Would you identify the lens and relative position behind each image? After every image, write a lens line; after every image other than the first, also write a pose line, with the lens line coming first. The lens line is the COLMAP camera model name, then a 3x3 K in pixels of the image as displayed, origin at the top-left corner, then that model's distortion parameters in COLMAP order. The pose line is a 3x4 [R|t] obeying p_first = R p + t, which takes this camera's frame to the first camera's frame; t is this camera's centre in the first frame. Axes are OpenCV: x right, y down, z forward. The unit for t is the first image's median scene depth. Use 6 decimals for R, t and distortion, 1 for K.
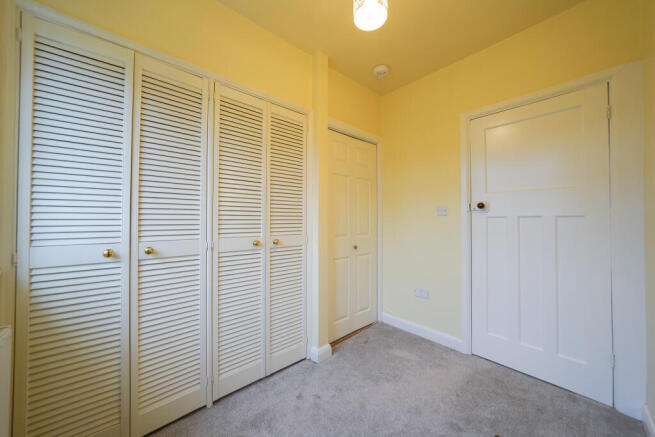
lens RADIAL K [[232.2, 0, 324.0], [0, 232.2, 216.8], [0, 0, 1]] dist [-0.019118, 0.000531]
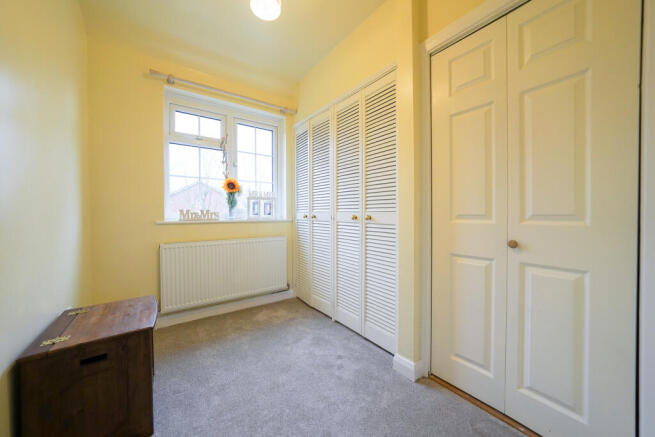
lens RADIAL K [[232.2, 0, 324.2], [0, 232.2, 216.2], [0, 0, 1]] dist [-0.019118, 0.000531]
pose [[-0.095250, 0.016384, -0.995319, 0.914281], [0.016985, 0.999746, 0.014831, 0.087180], [0.995309, -0.015492, -0.095504, 0.957828]]
